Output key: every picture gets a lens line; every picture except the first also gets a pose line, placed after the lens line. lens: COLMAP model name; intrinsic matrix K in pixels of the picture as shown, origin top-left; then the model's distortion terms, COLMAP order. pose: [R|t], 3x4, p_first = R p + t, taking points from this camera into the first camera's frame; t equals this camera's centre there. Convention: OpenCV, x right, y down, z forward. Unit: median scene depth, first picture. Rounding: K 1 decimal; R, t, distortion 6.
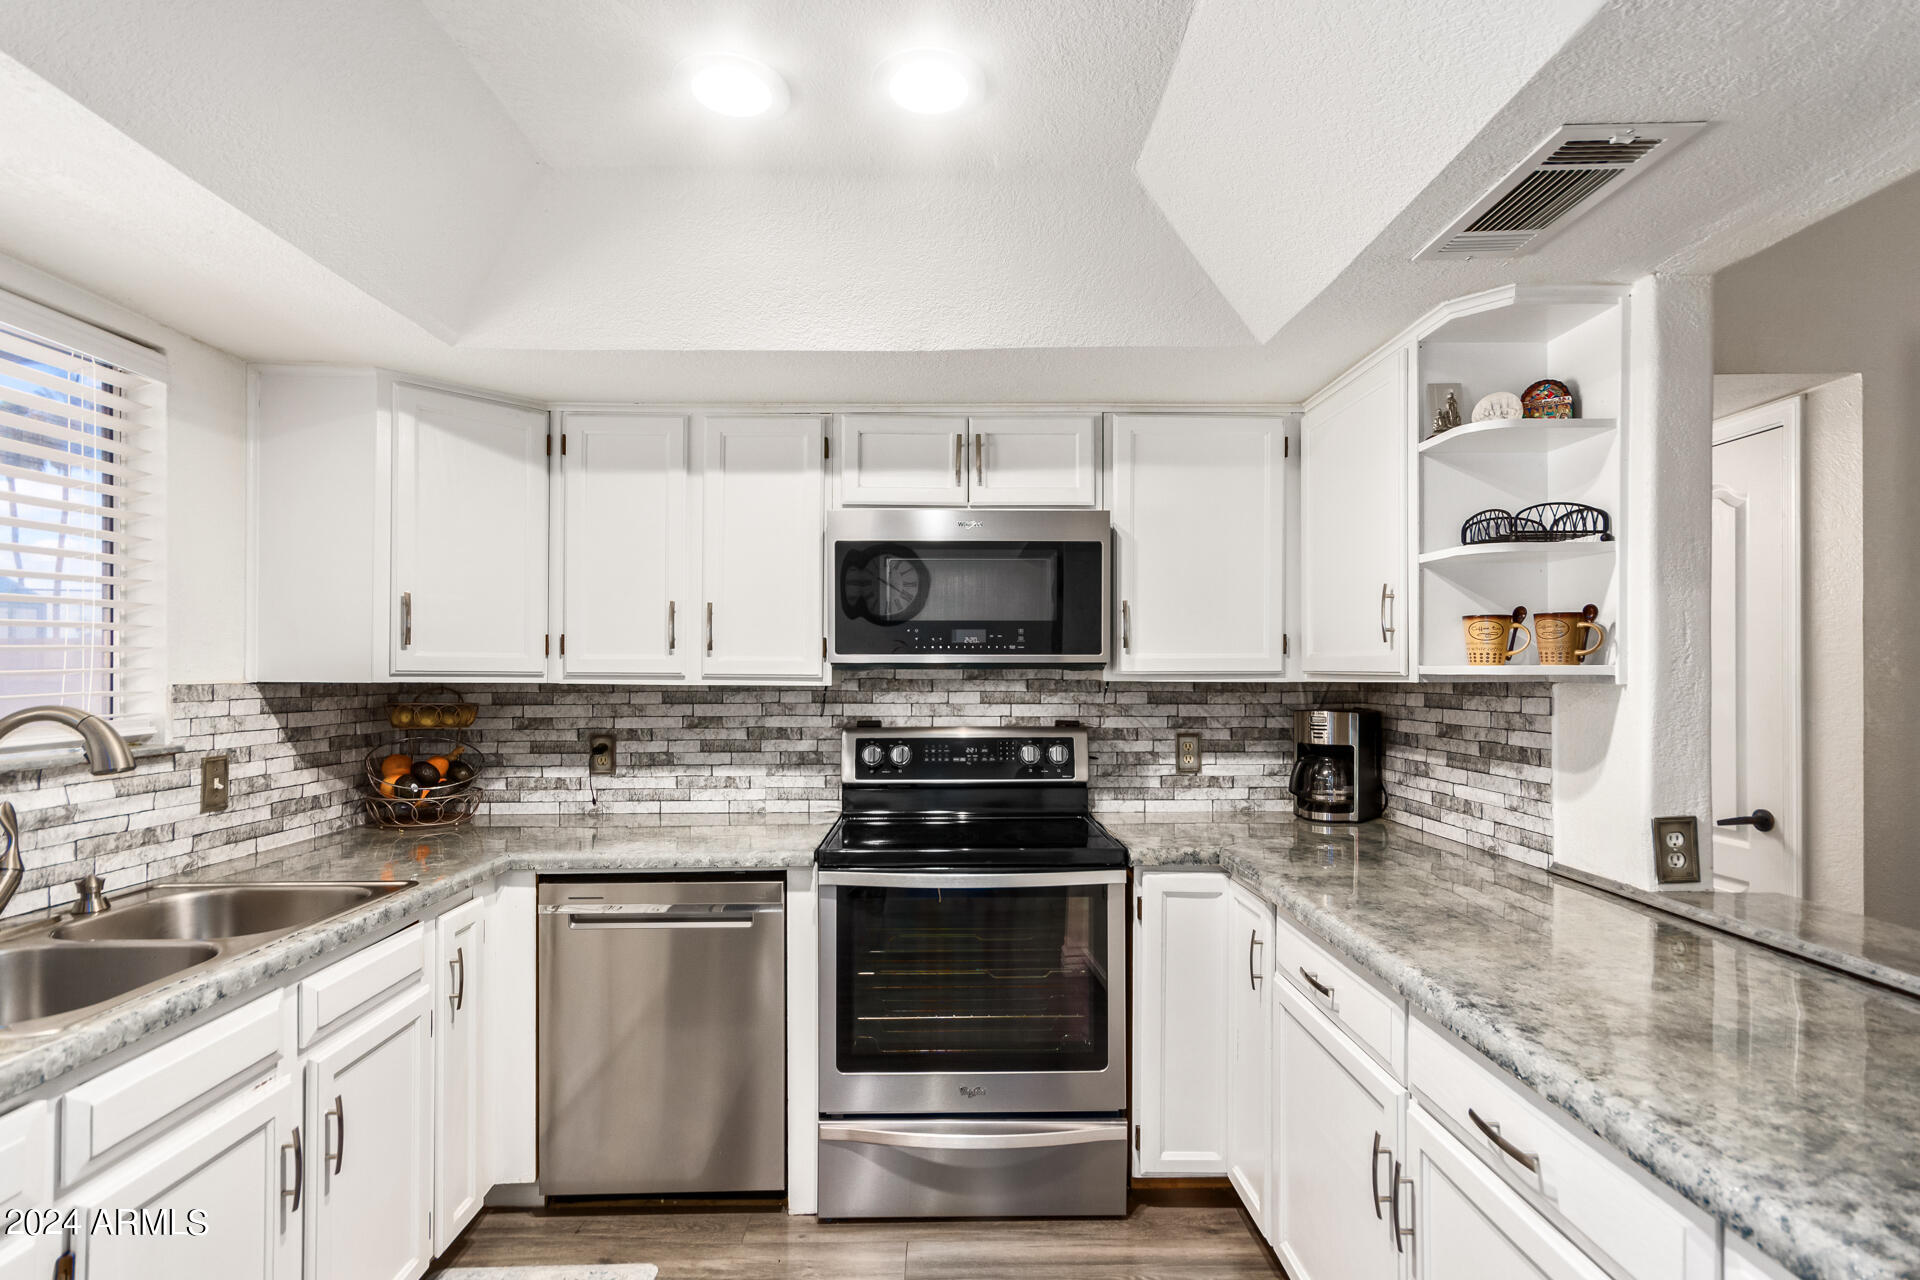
lens RADIAL K [[886.2, 0, 989.0], [0, 886.2, 657.0], [0, 0, 1]] dist [0.011593, 0.000208]
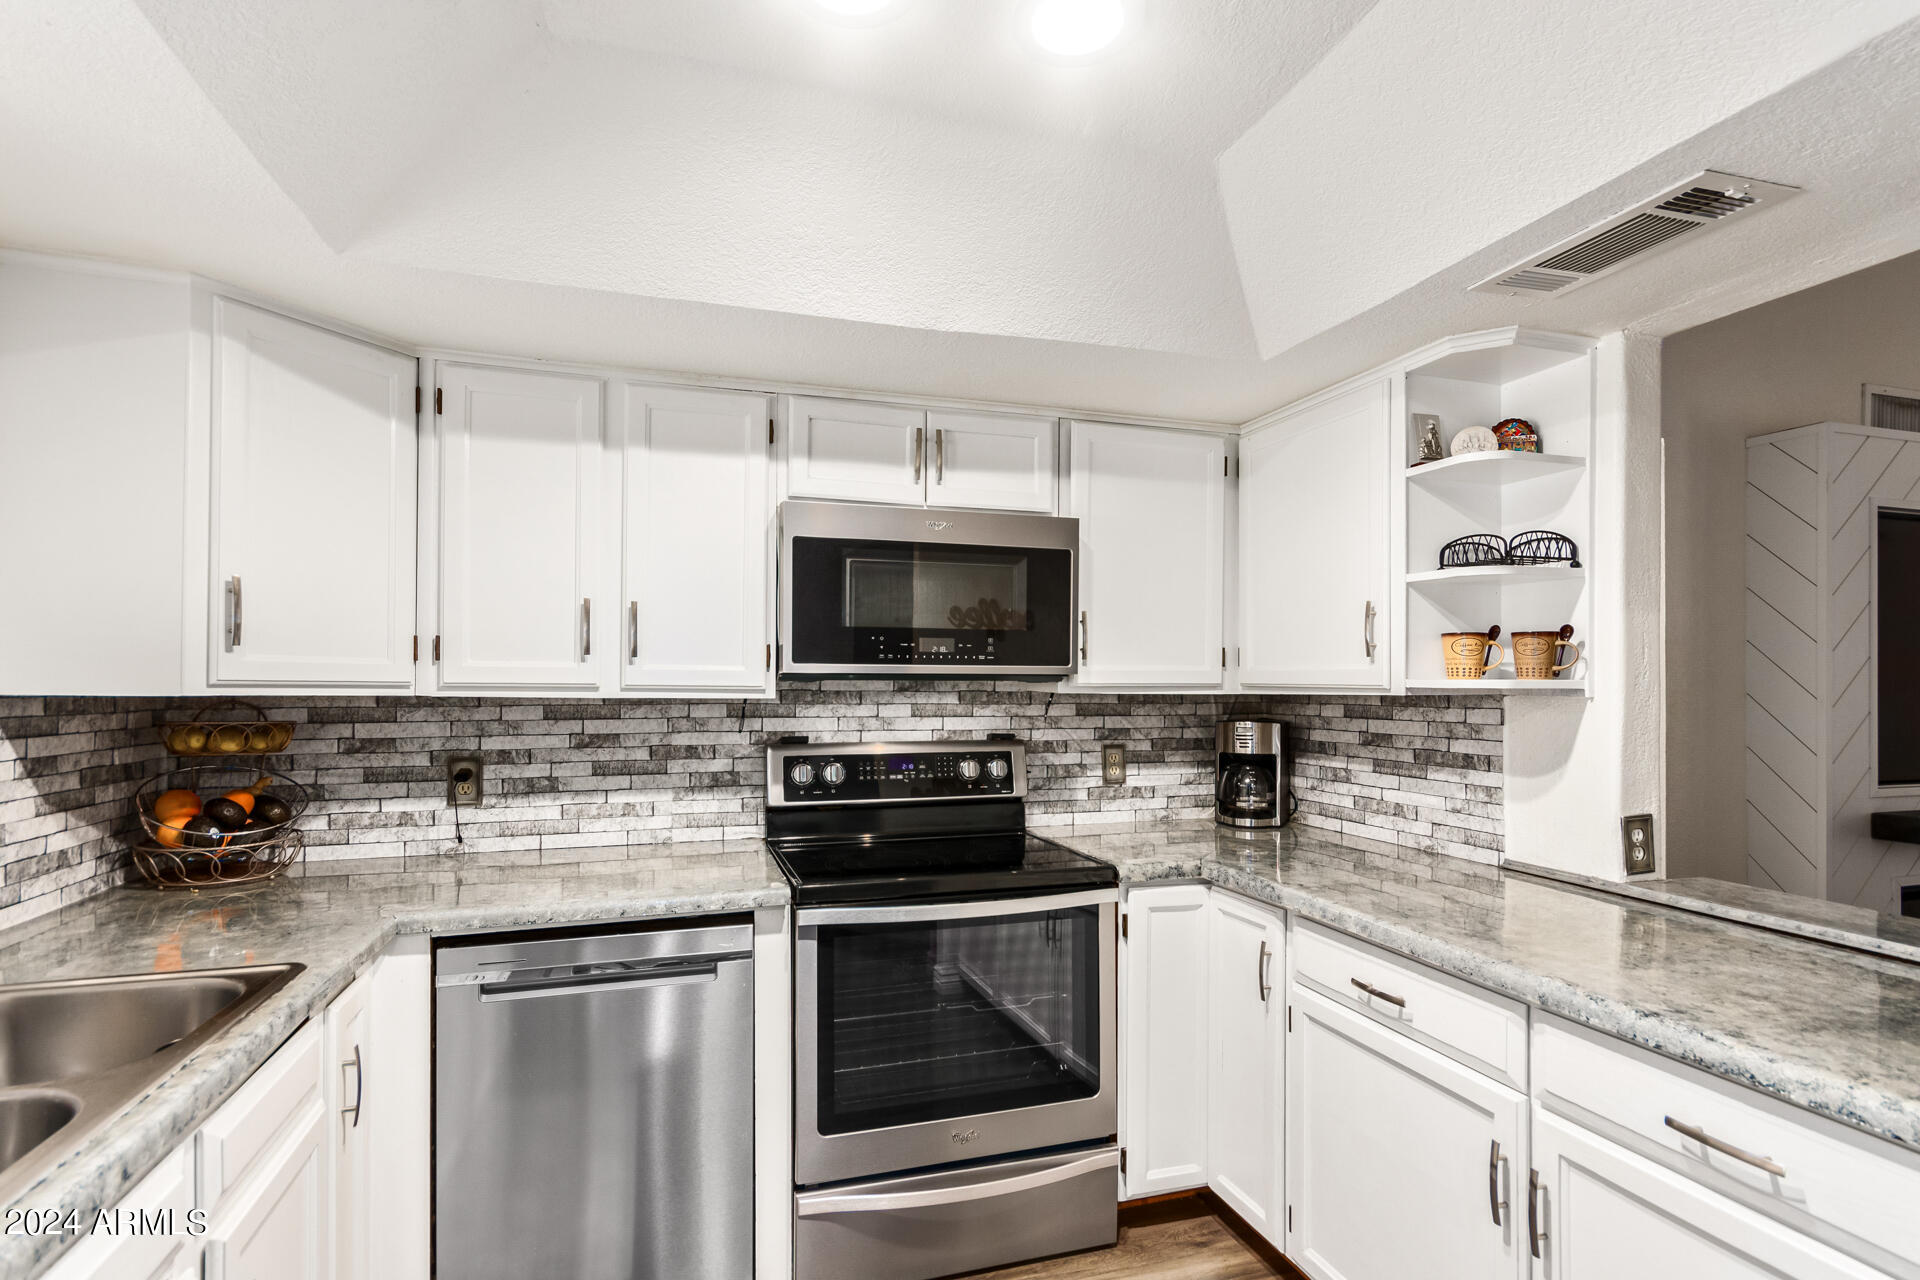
lens RADIAL K [[858.7, 0, 955.0], [0, 858.7, 667.1], [0, 0, 1]] dist [0.007318, -0.000591]
pose [[0.964231, 0.007939, 0.264946, -0.233661], [-0.007908, 0.999968, -0.001182, 0.000487], [-0.264947, -0.000956, 0.964263, 0.120632]]
